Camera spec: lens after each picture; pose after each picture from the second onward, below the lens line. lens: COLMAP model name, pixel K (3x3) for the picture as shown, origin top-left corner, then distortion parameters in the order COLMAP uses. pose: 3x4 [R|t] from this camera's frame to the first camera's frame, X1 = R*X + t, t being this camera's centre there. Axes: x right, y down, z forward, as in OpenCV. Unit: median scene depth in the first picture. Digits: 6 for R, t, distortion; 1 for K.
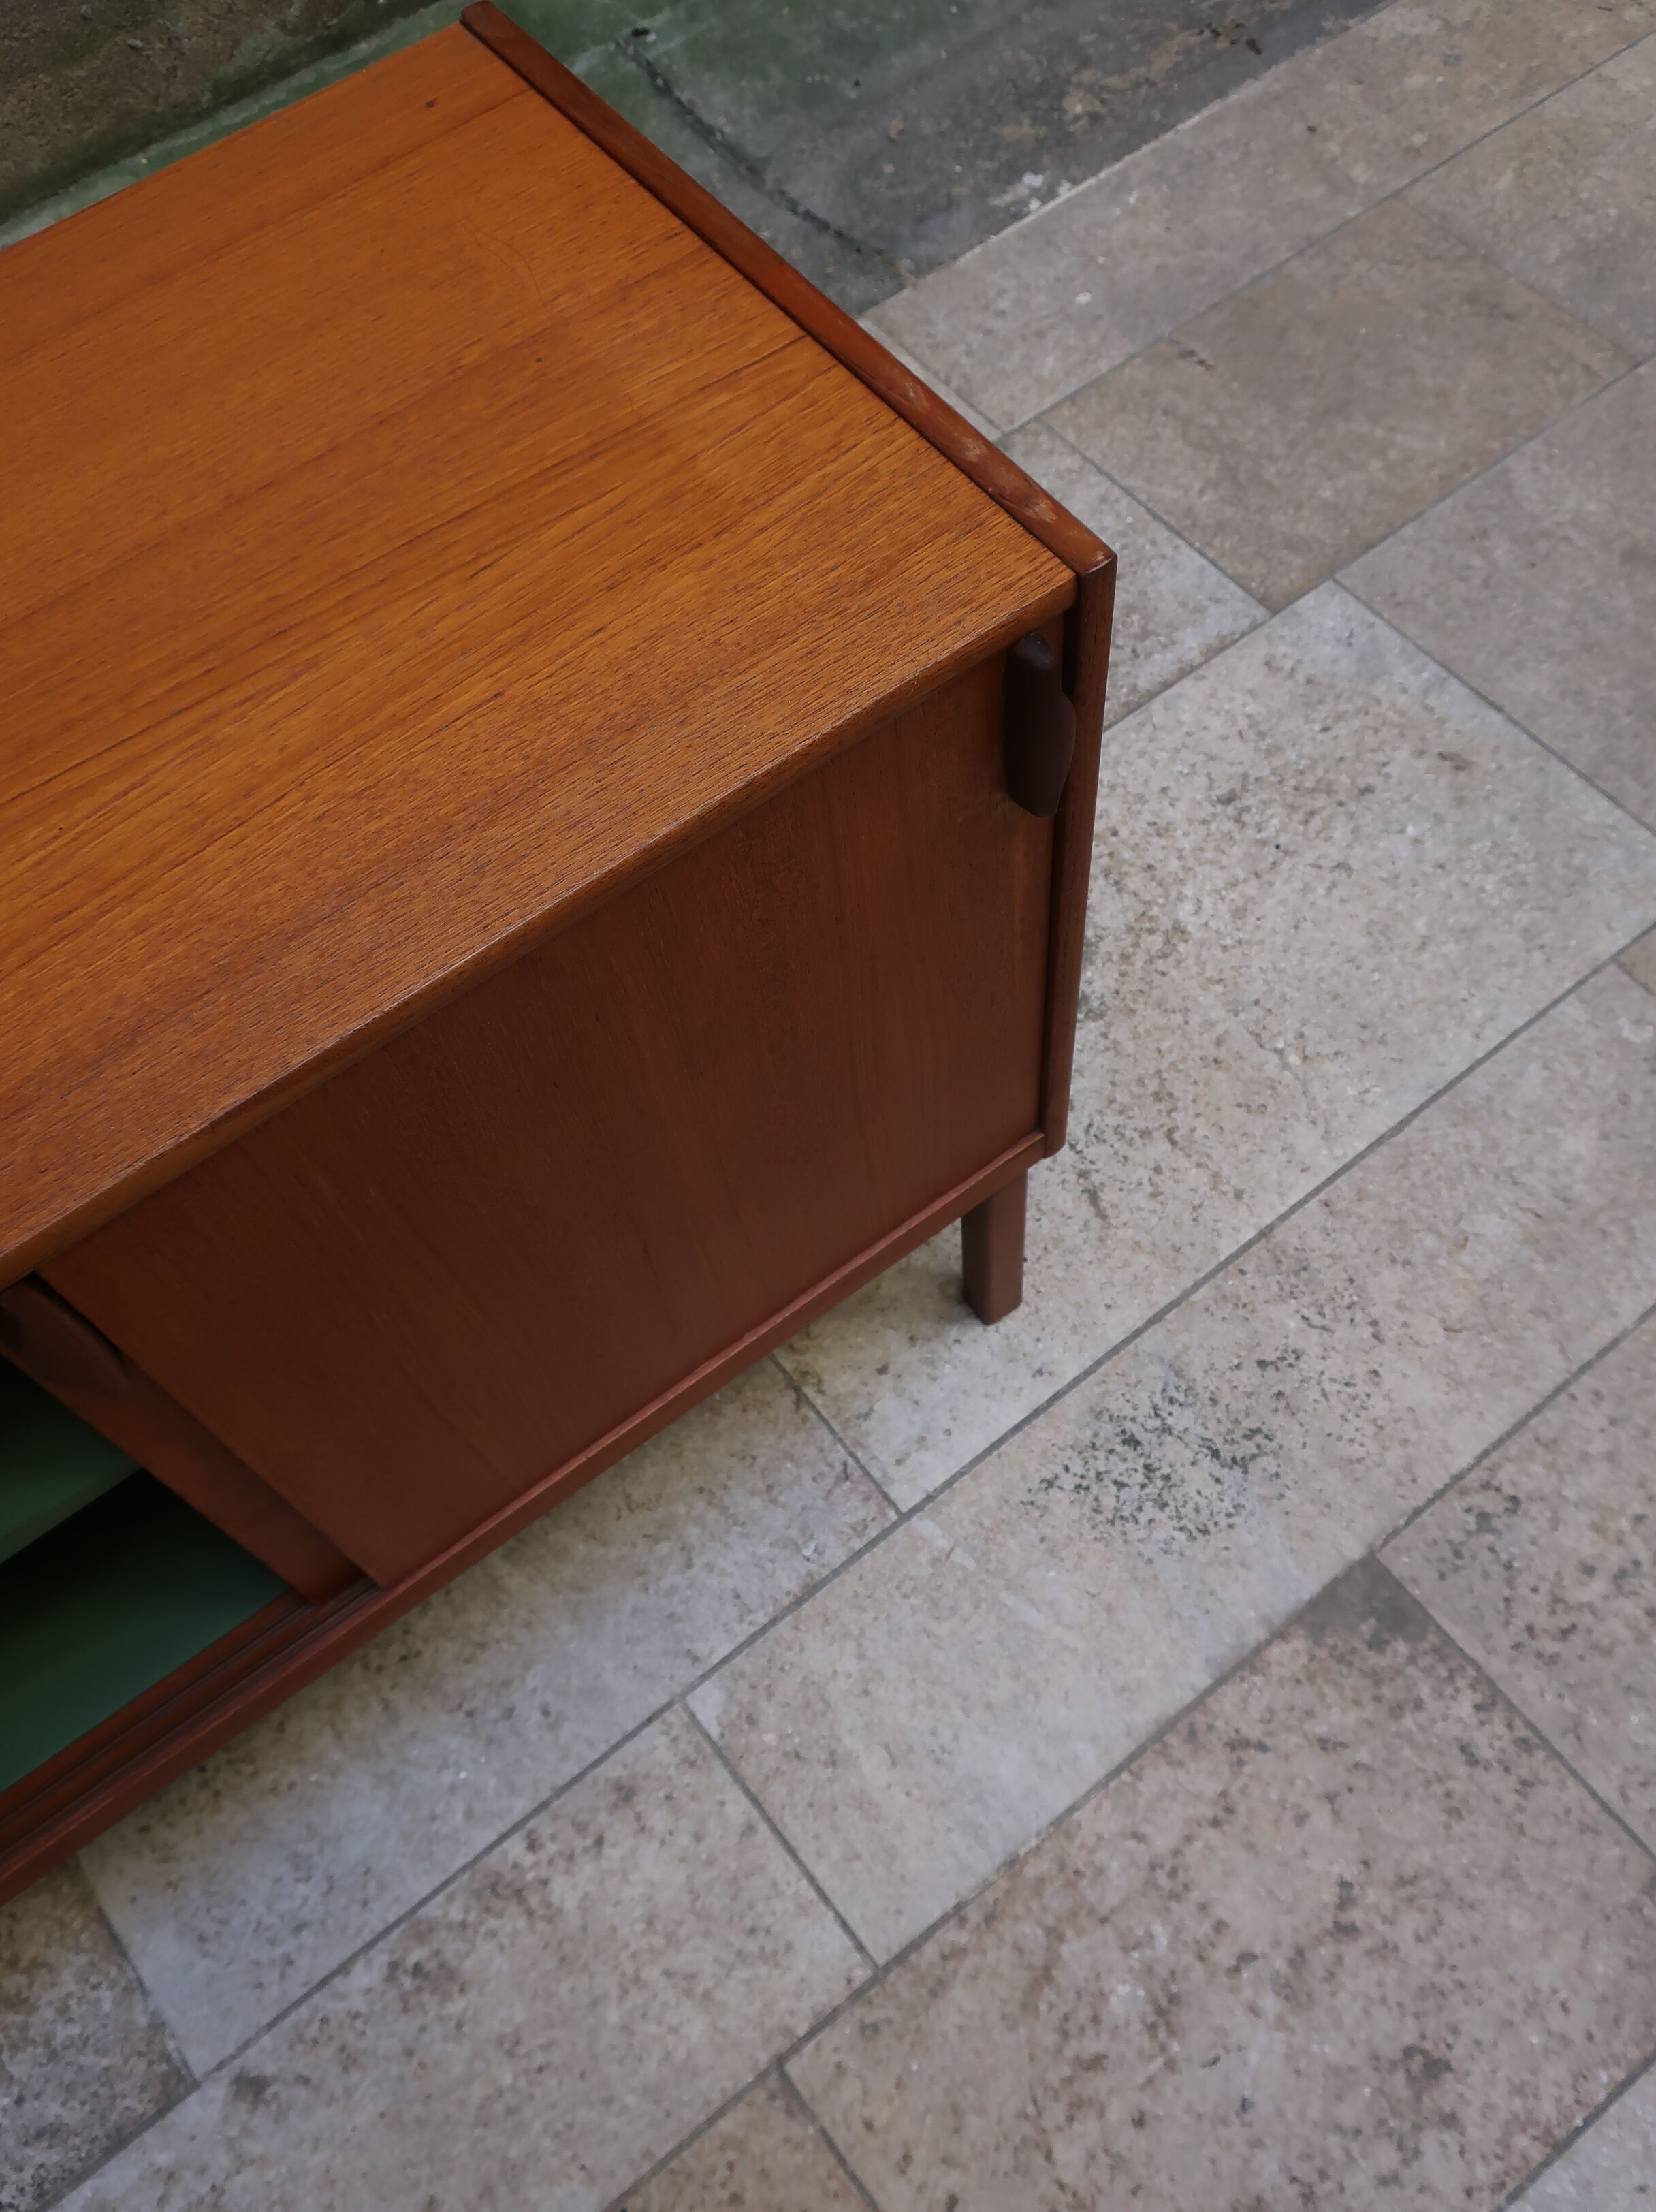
lens RADIAL K [[1972.0, 0, 823.0], [0, 1972.0, 1101.0], [0, 0, 1]] dist [0.004223, -0.008320]
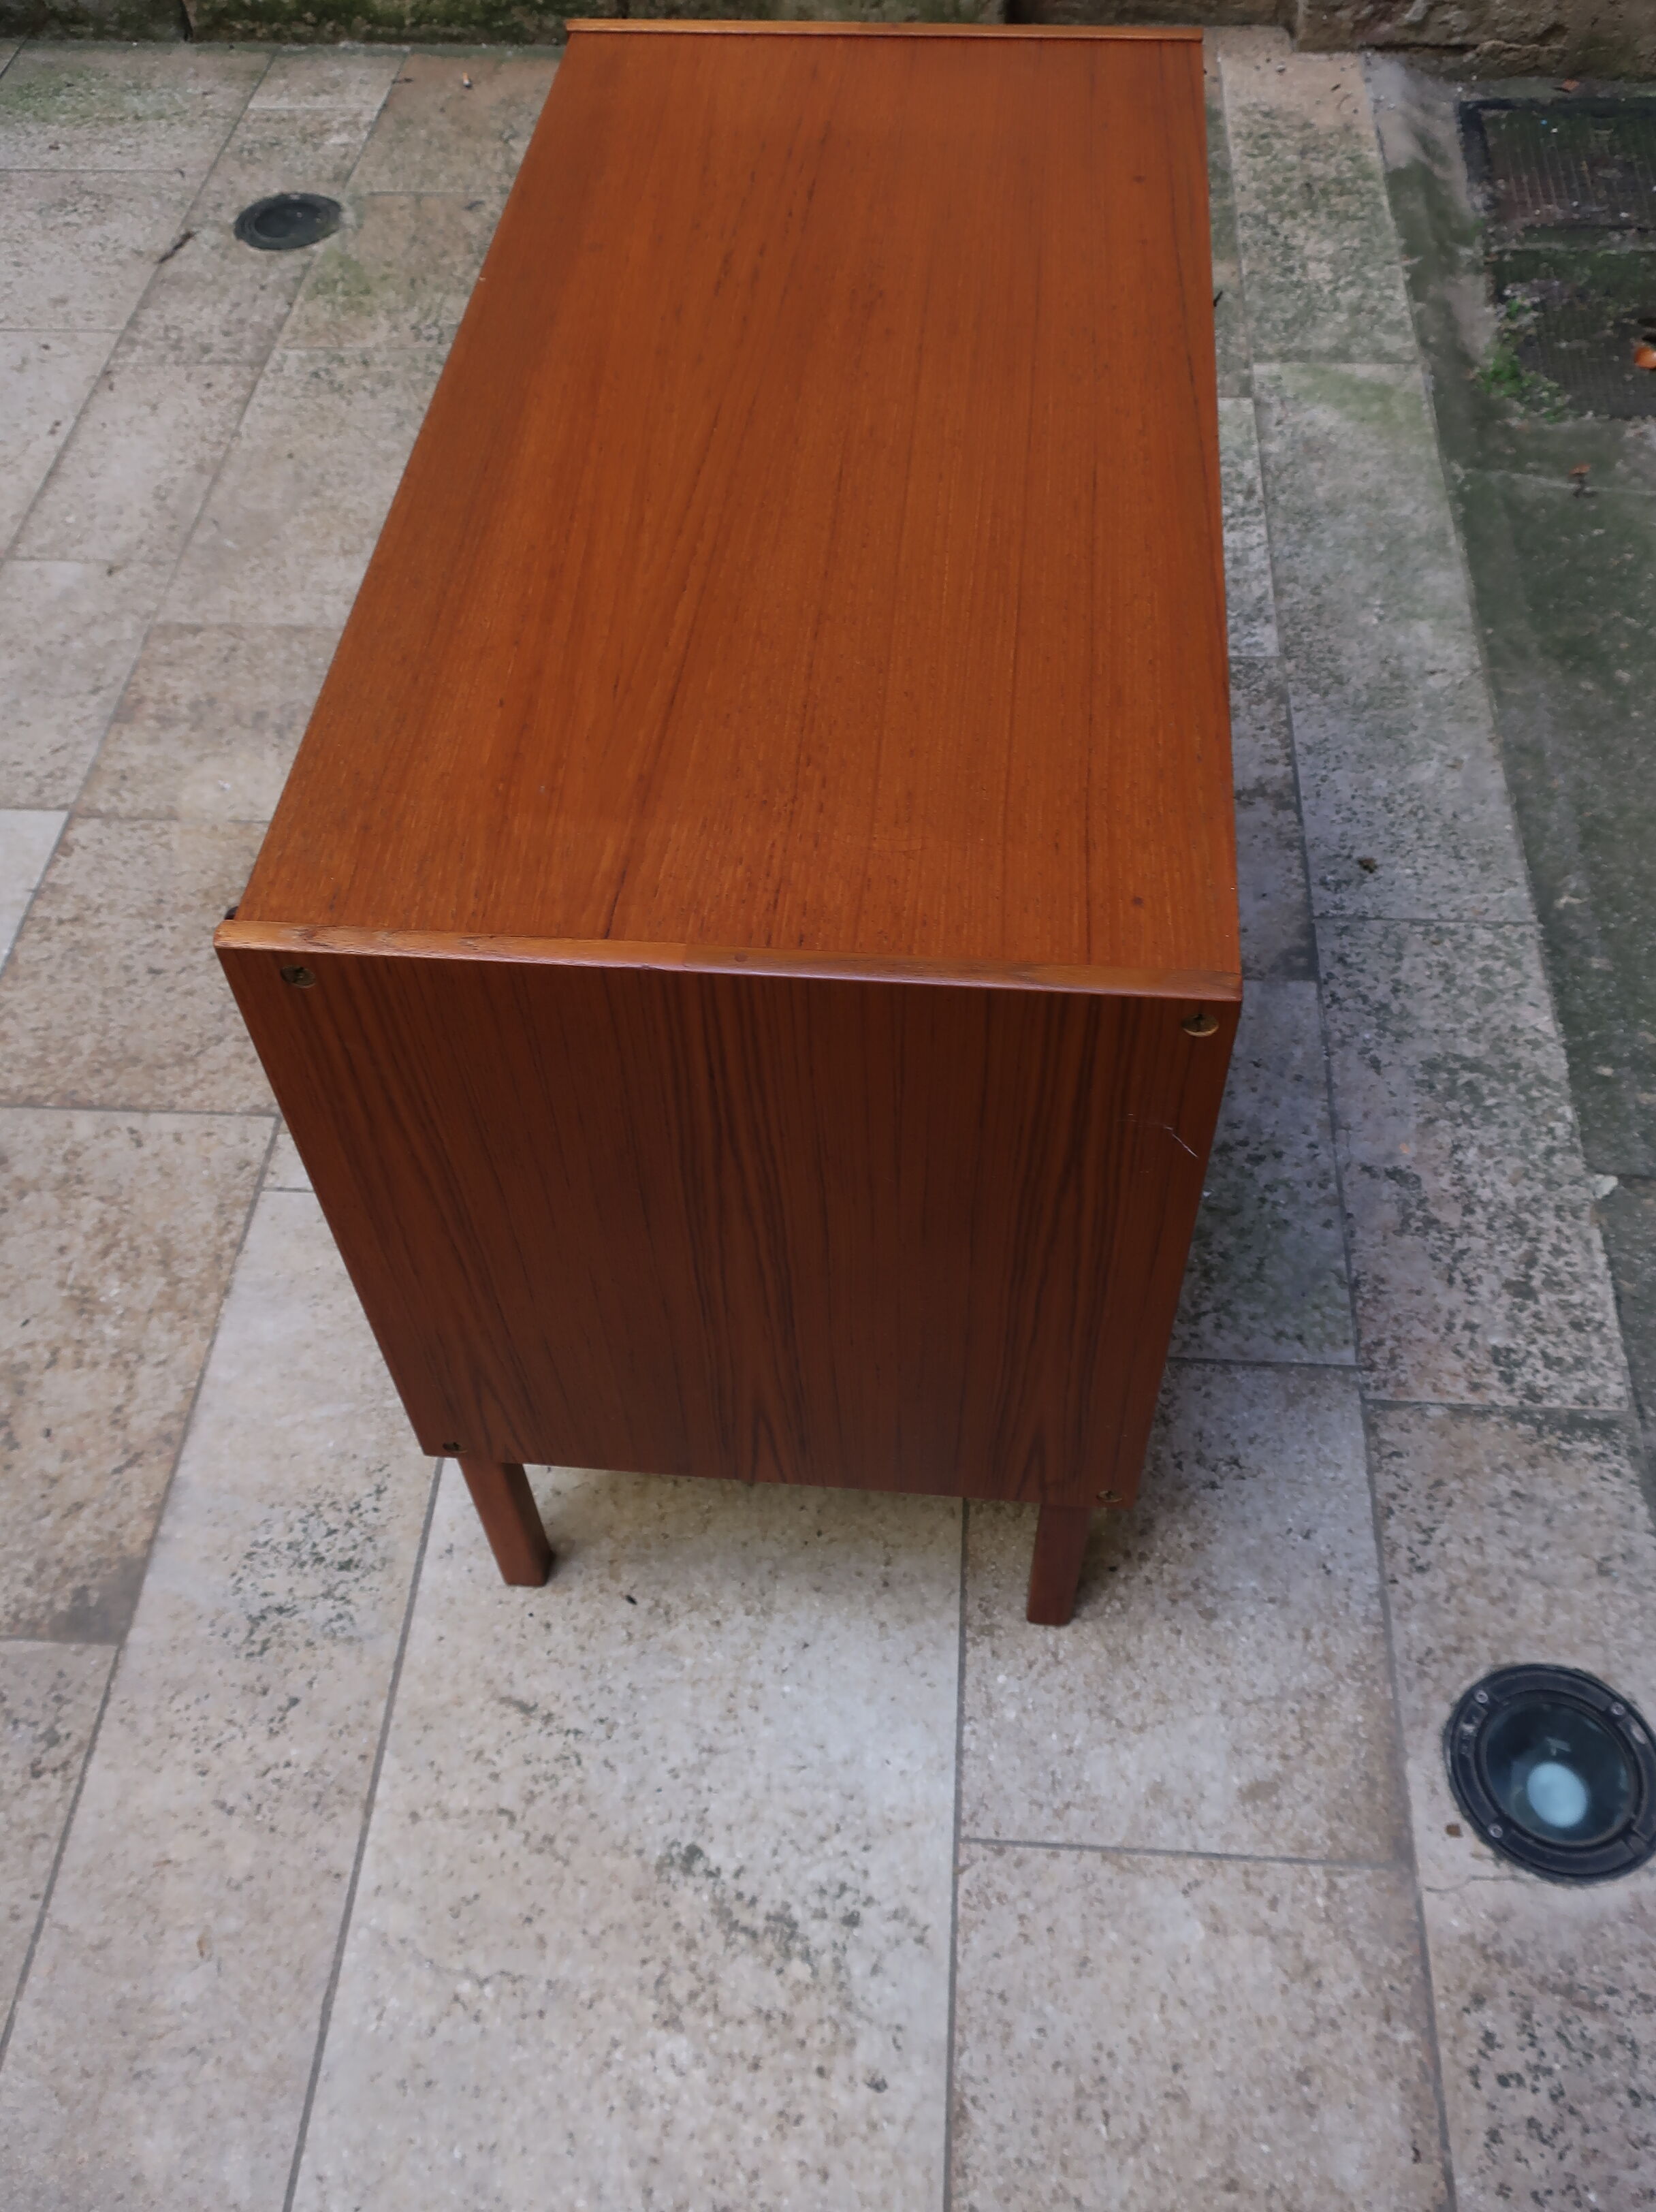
lens RADIAL K [[1972.0, 0, 835.9], [0, 1972.0, 1094.7], [0, 0, 1]] dist [0.004223, -0.008320]
pose [[-0.660355, 0.644104, -0.386084, 0.237661], [-0.624920, -0.186244, 0.758148, -0.813619], [0.416420, 0.741919, 0.525500, 0.337019]]
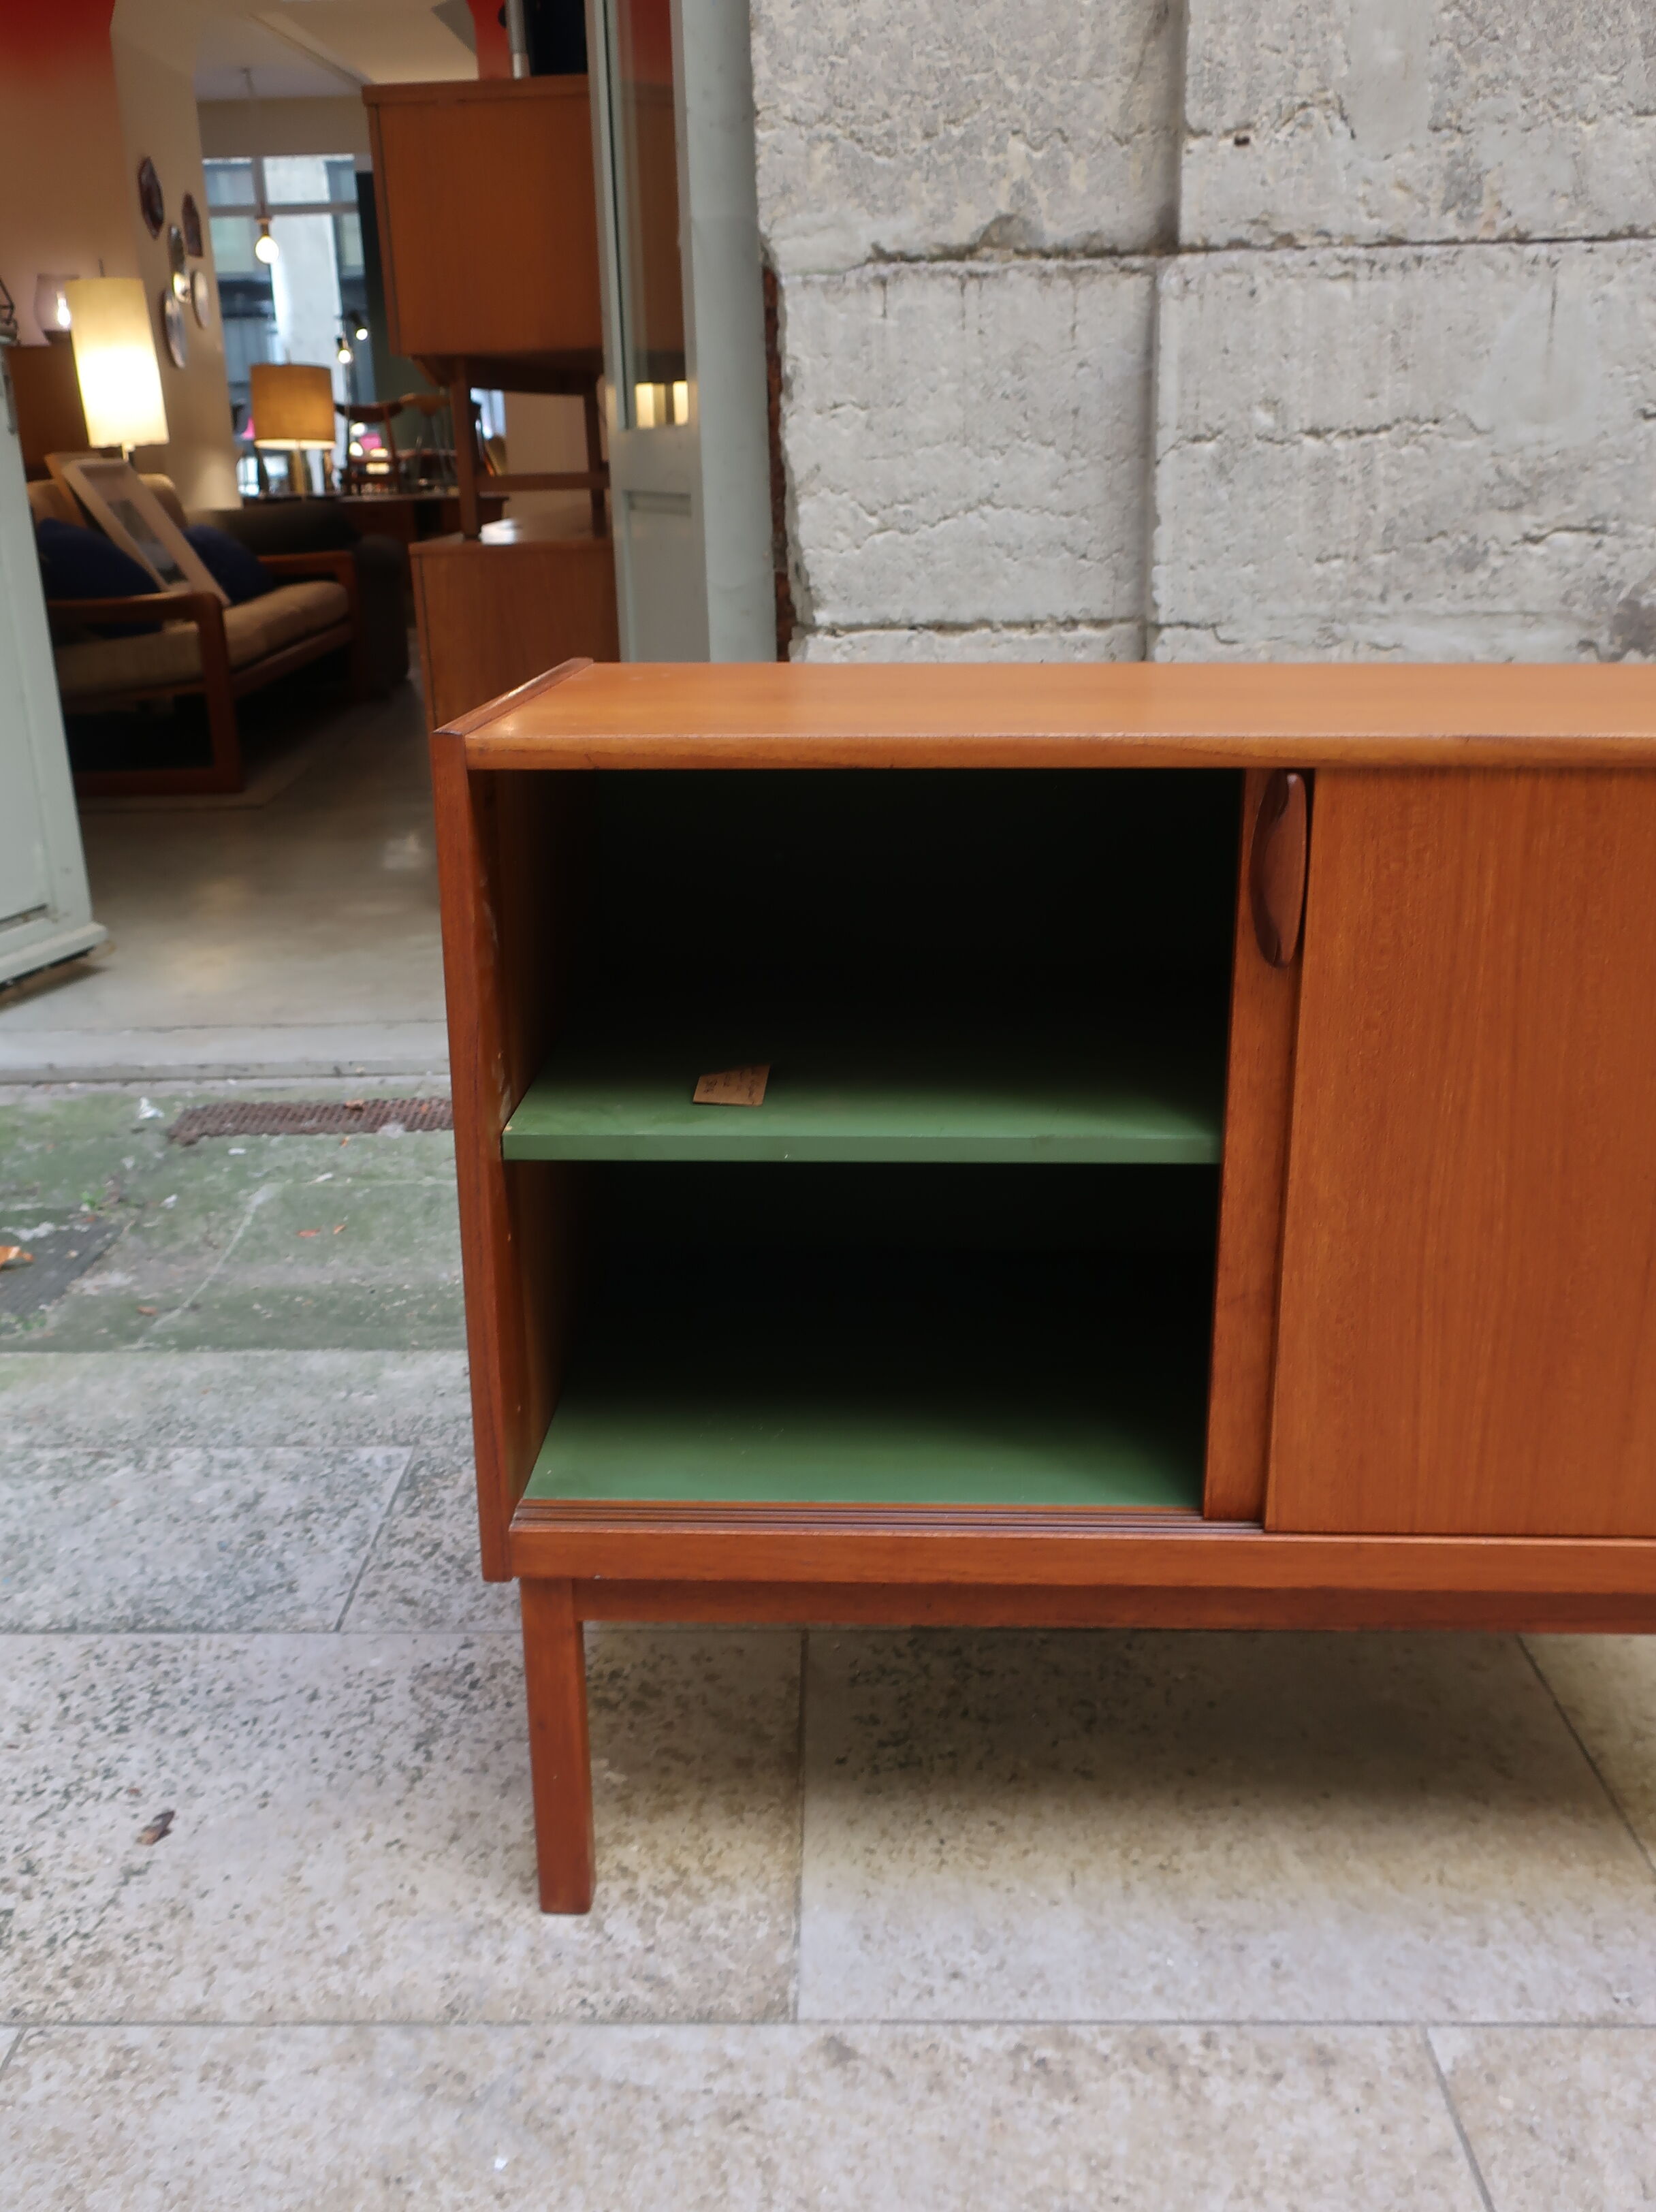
lens RADIAL K [[1972.0, 0, 824.3], [0, 1972.0, 1085.2], [0, 0, 1]] dist [0.004223, -0.008320]
pose [[0.783674, 0.241971, -0.572106, 0.121128], [-0.568955, 0.649230, -0.504768, 0.616645], [0.249289, 0.721076, 0.646455, 0.046076]]
